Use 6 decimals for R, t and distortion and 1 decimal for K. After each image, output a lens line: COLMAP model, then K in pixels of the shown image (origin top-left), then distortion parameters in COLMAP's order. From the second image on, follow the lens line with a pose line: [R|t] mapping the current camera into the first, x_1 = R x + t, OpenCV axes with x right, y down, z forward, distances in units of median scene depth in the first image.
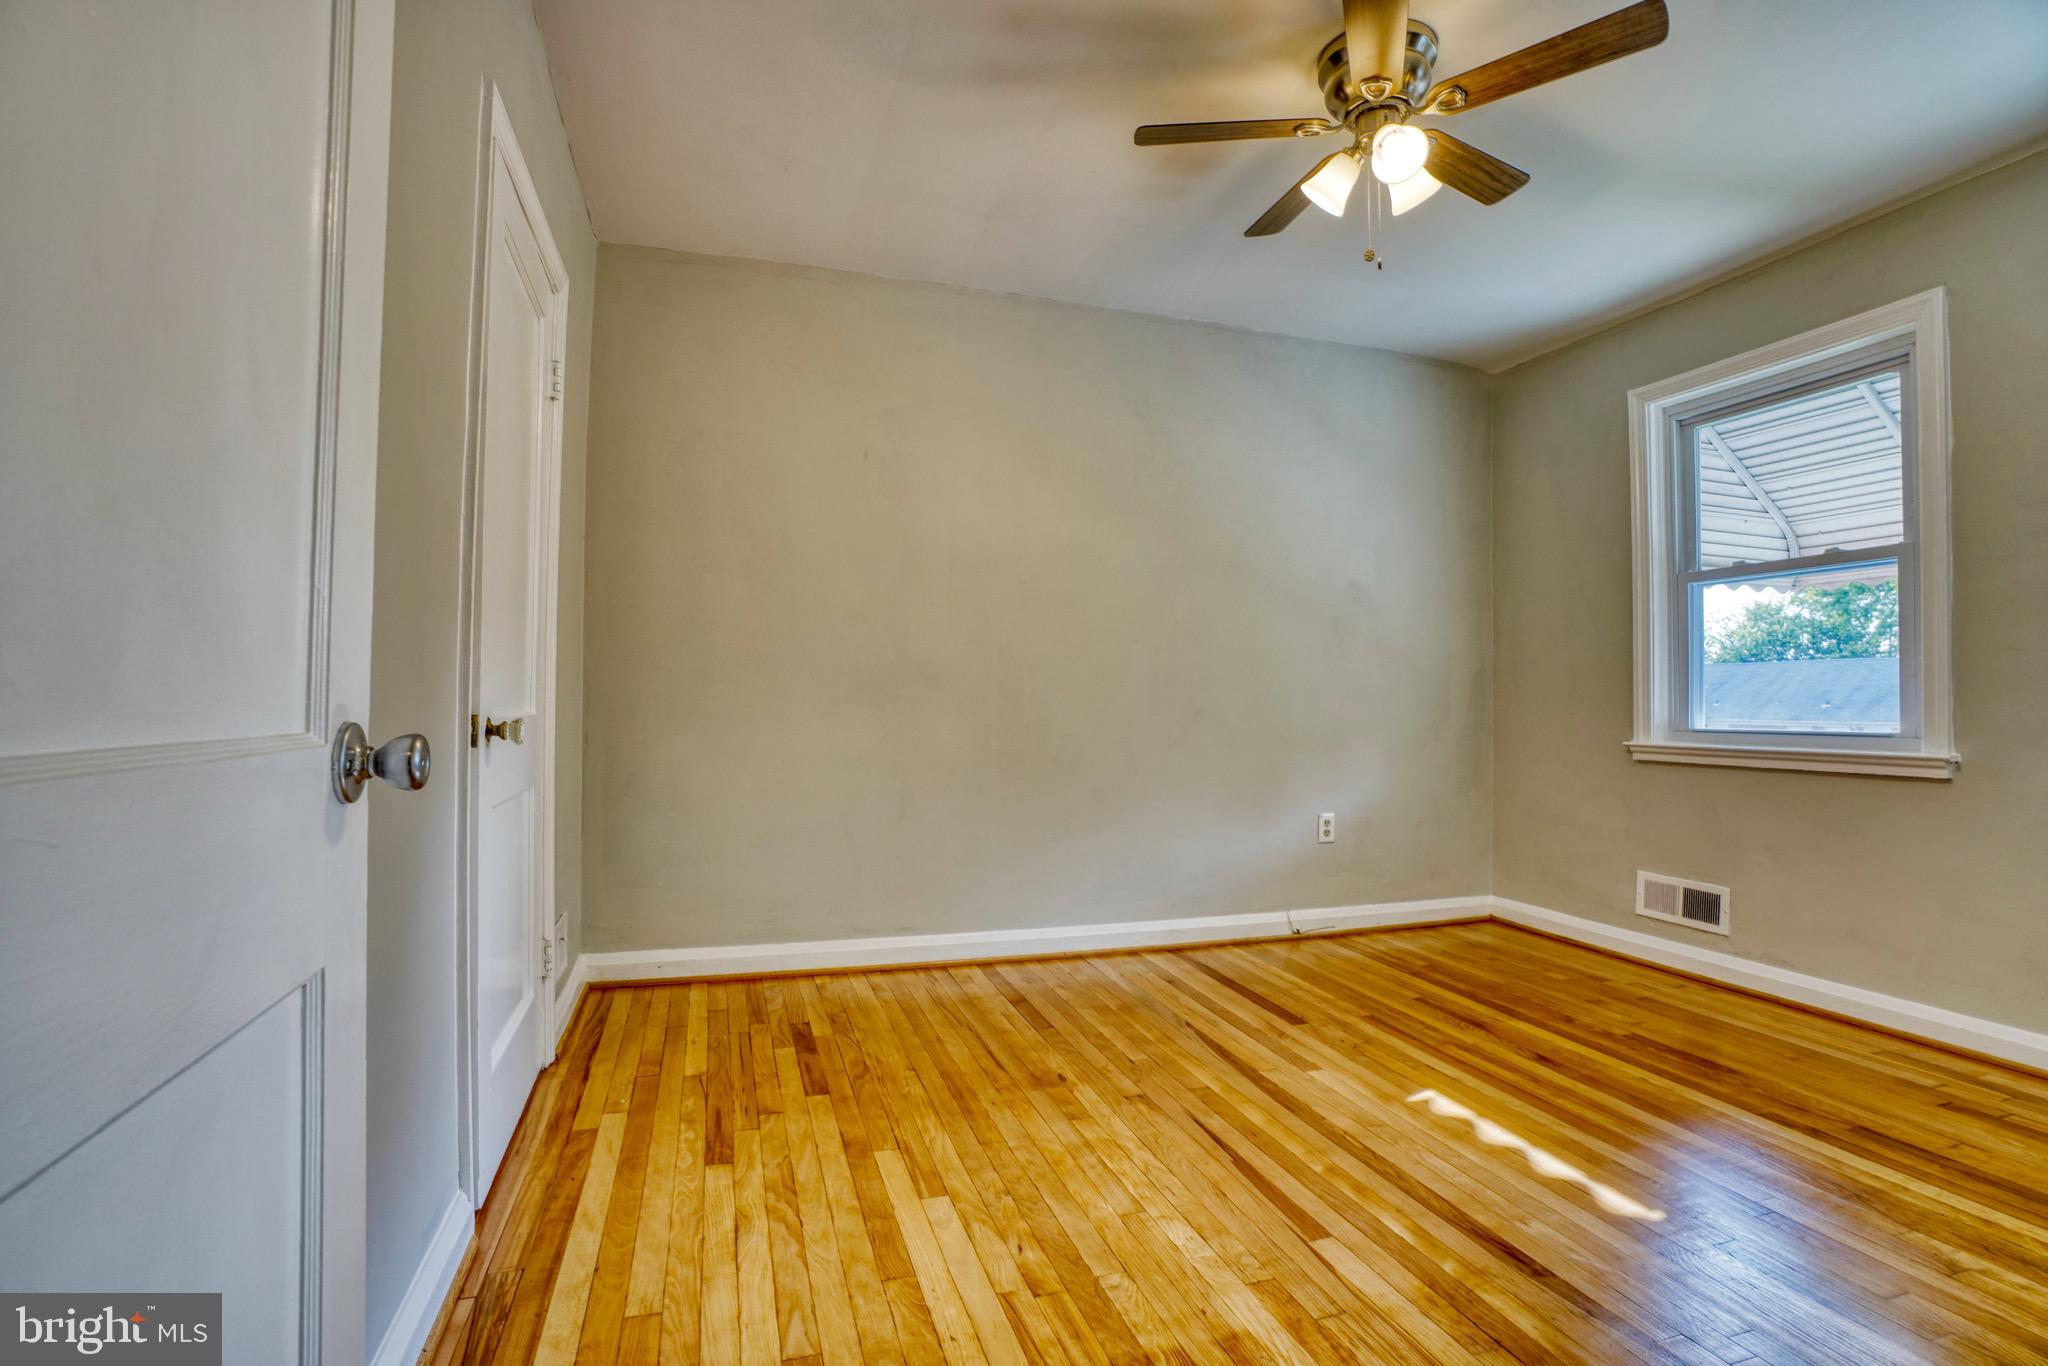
lens RADIAL K [[942.9, 0, 1005.9], [0, 942.9, 690.6], [0, 0, 1]] dist [-0.073383, 0.029182]
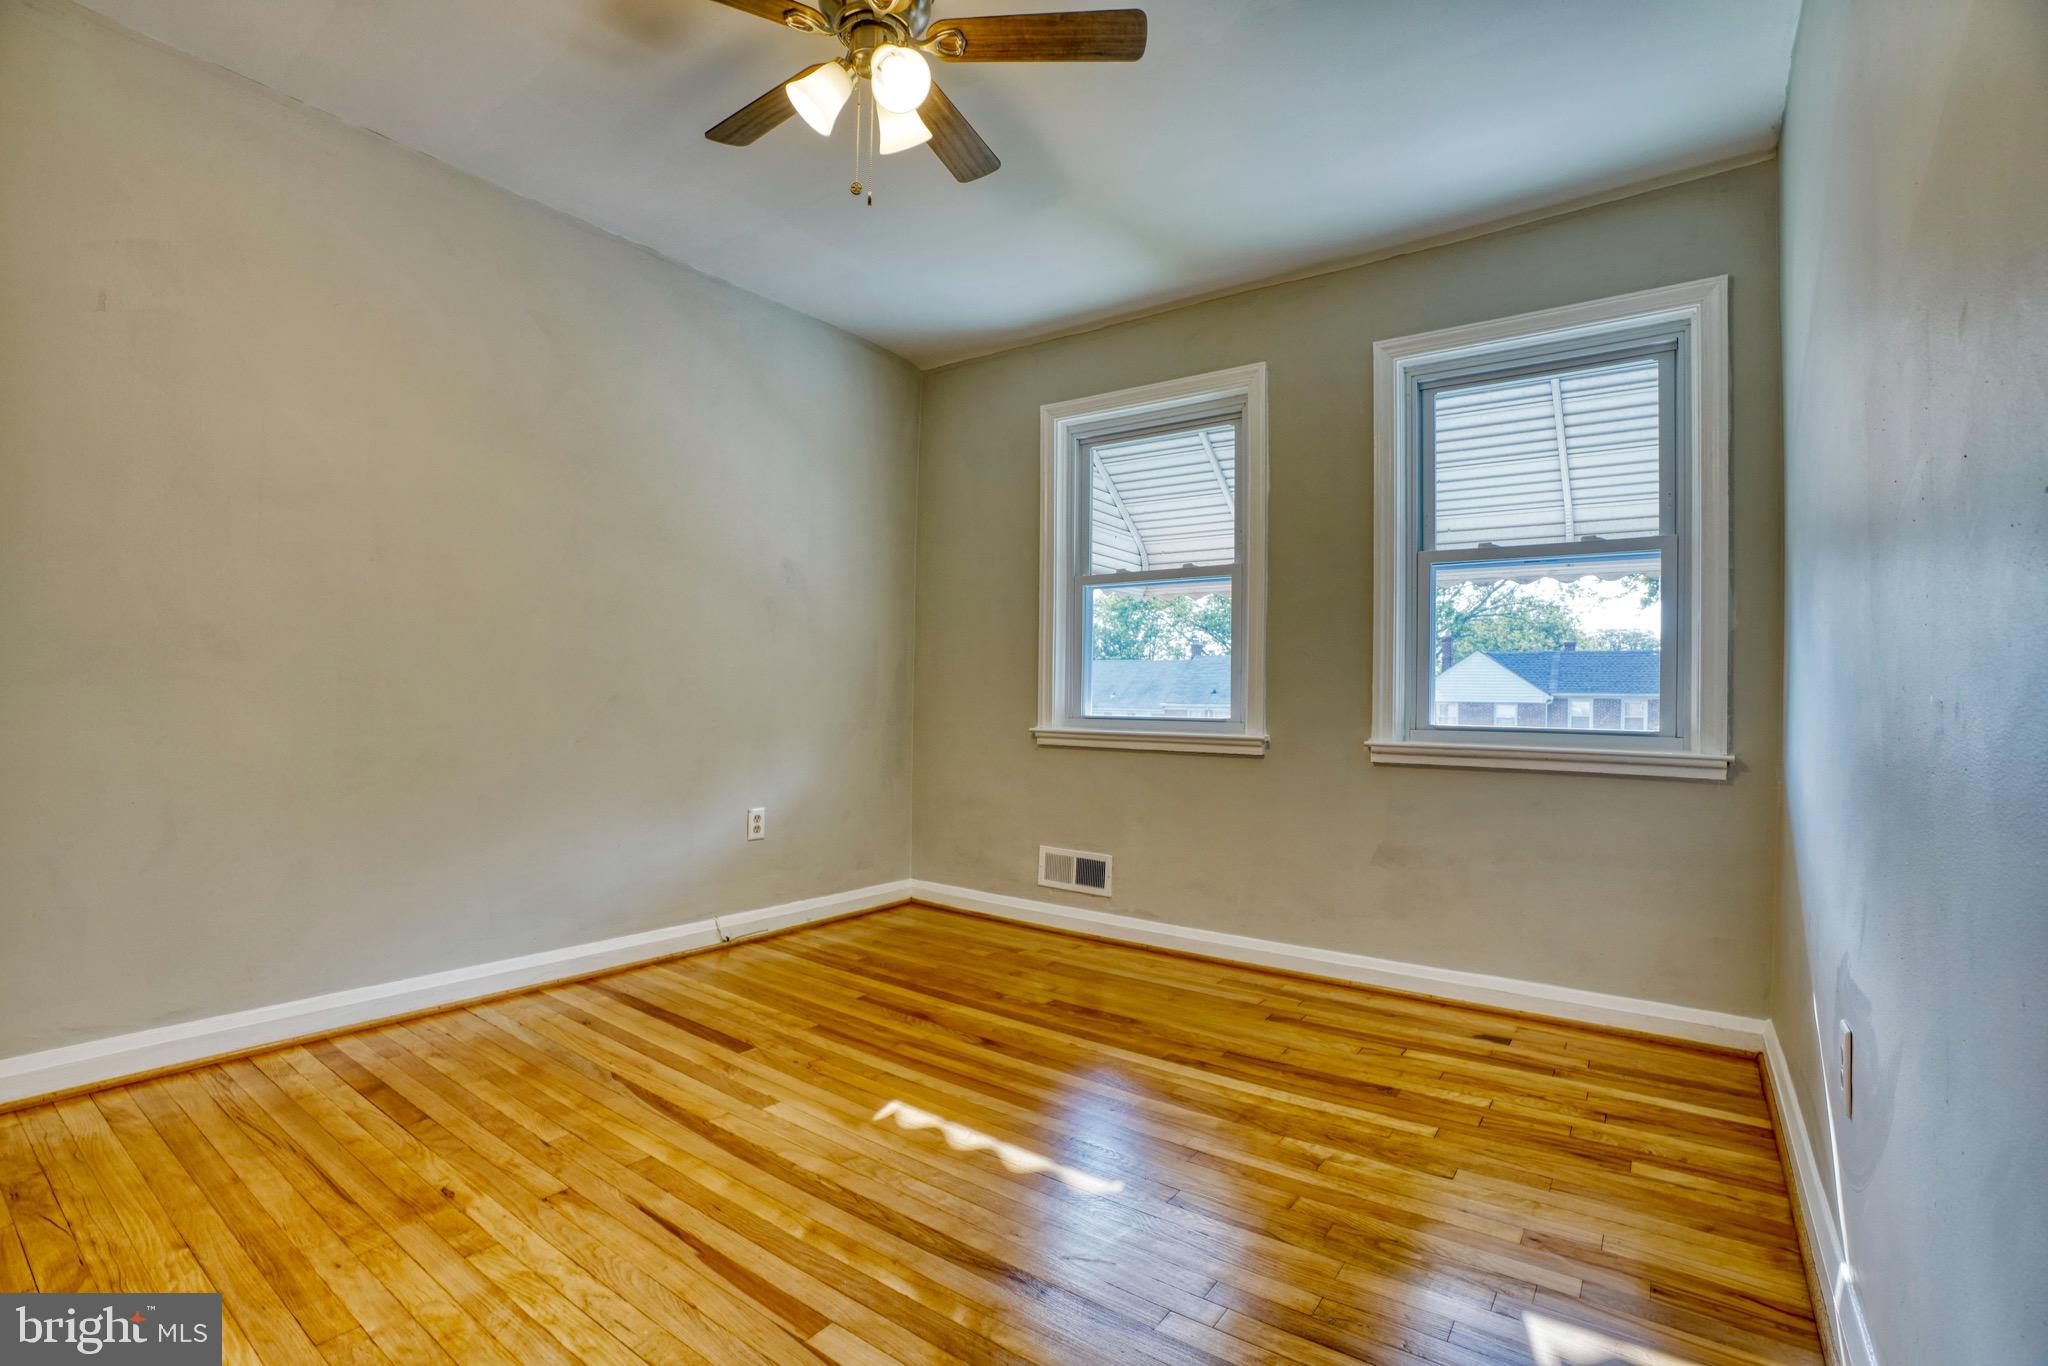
lens RADIAL K [[942.9, 0, 1005.9], [0, 942.9, 690.6], [0, 0, 1]] dist [-0.073383, 0.029182]
pose [[0.807964, 0.009473, 0.589156, -0.009231], [-0.017764, 0.999808, 0.008287, 0.004067], [-0.588964, -0.017161, 0.807977, 0.151245]]
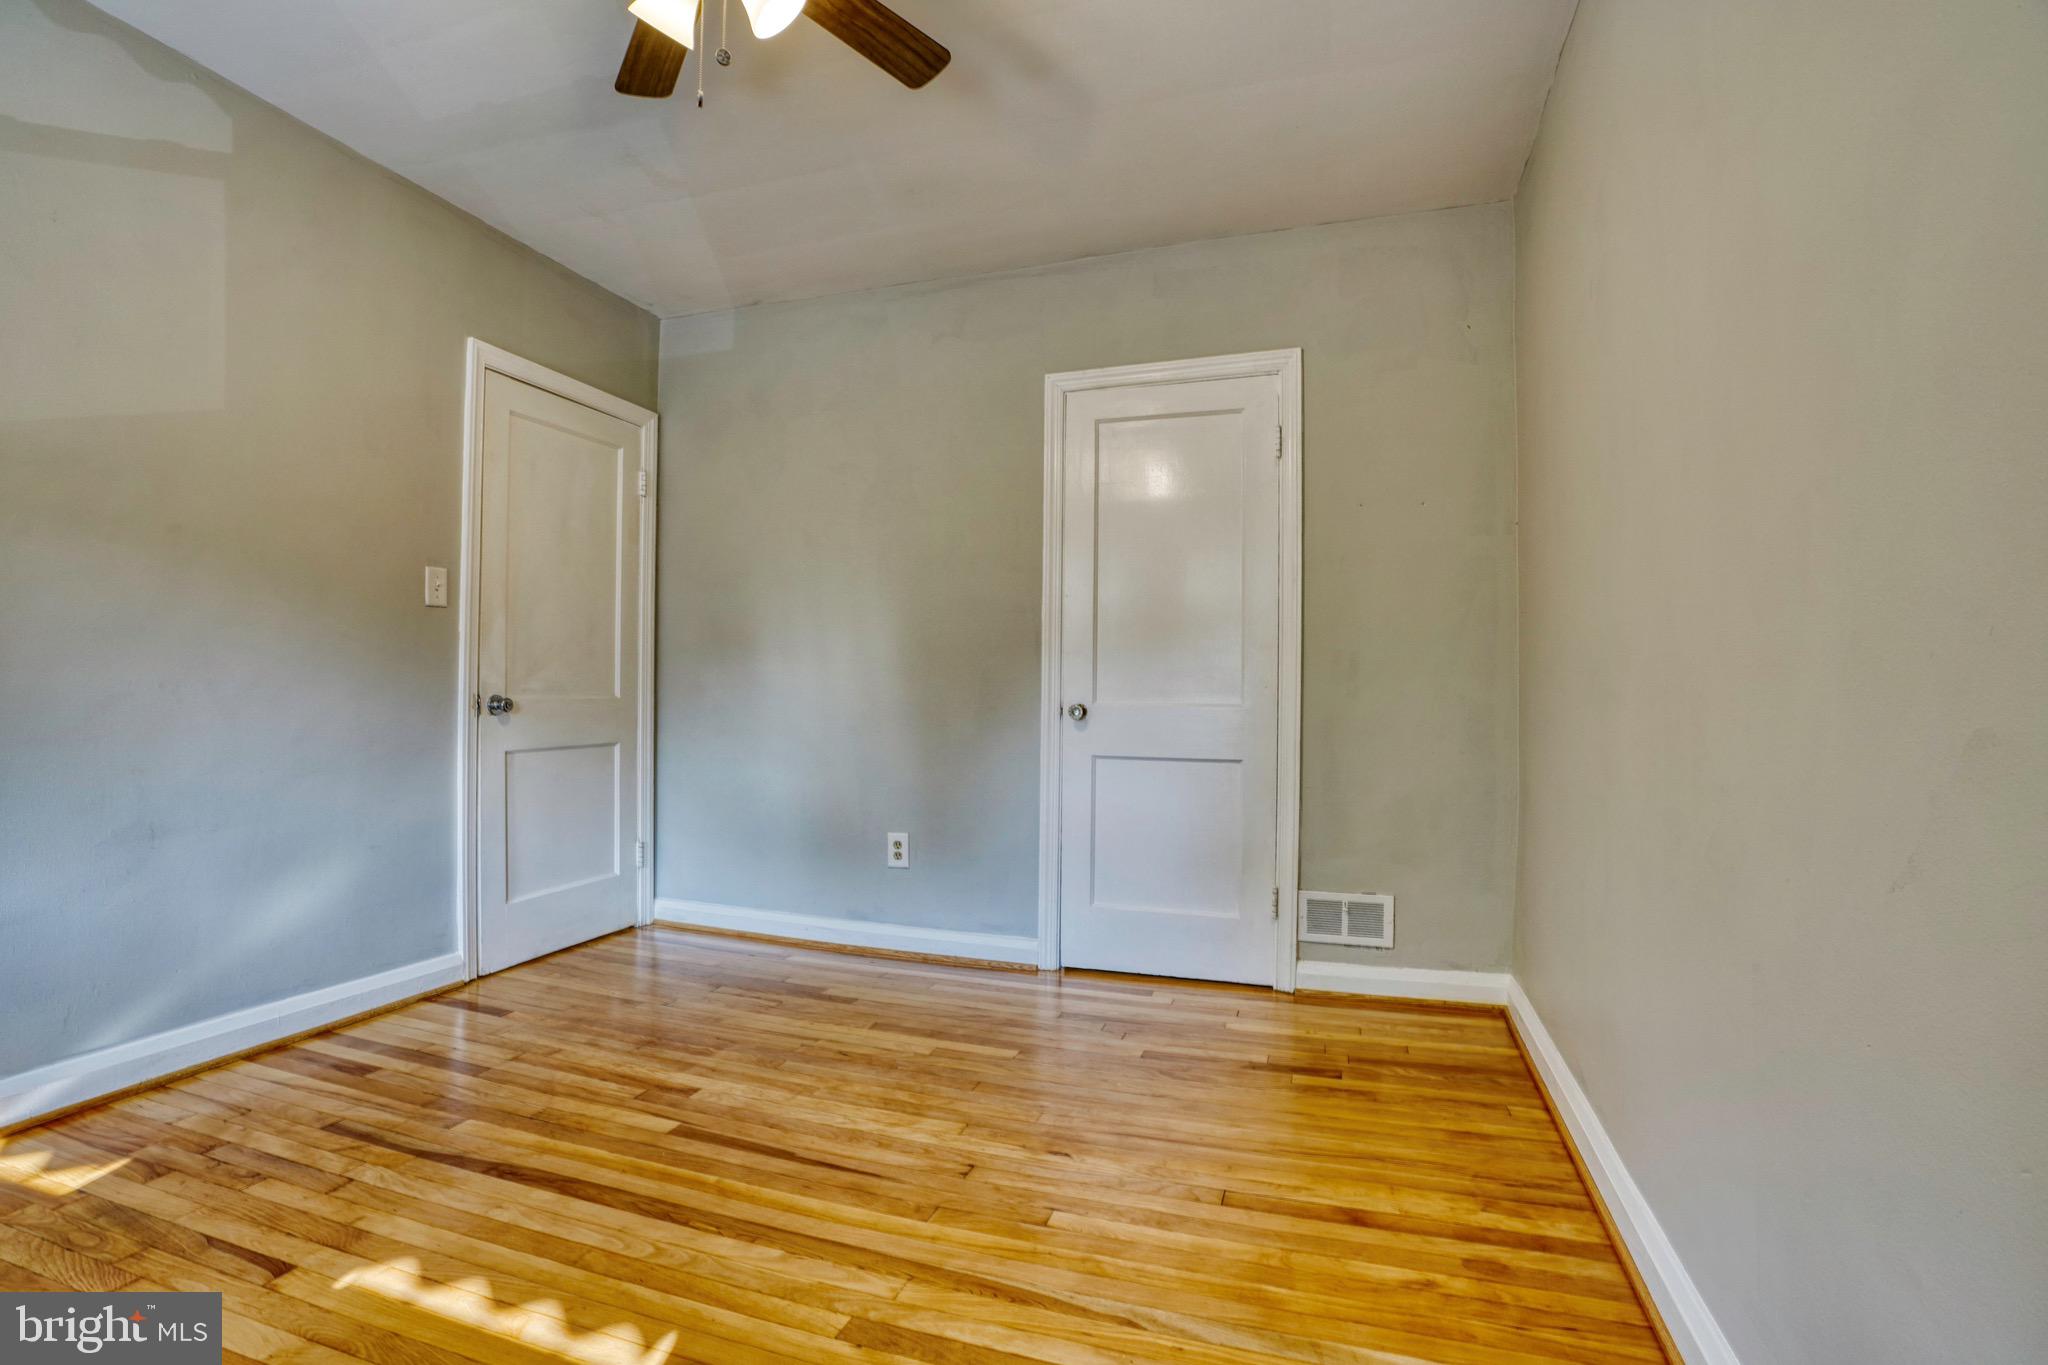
lens RADIAL K [[942.9, 0, 1005.9], [0, 942.9, 690.1], [0, 0, 1]] dist [-0.073383, 0.029182]
pose [[-0.589778, -0.018609, -0.807351, 0.686164], [-0.005436, 0.999803, -0.019074, 0.022397], [0.807547, -0.006861, -0.589763, 1.317493]]
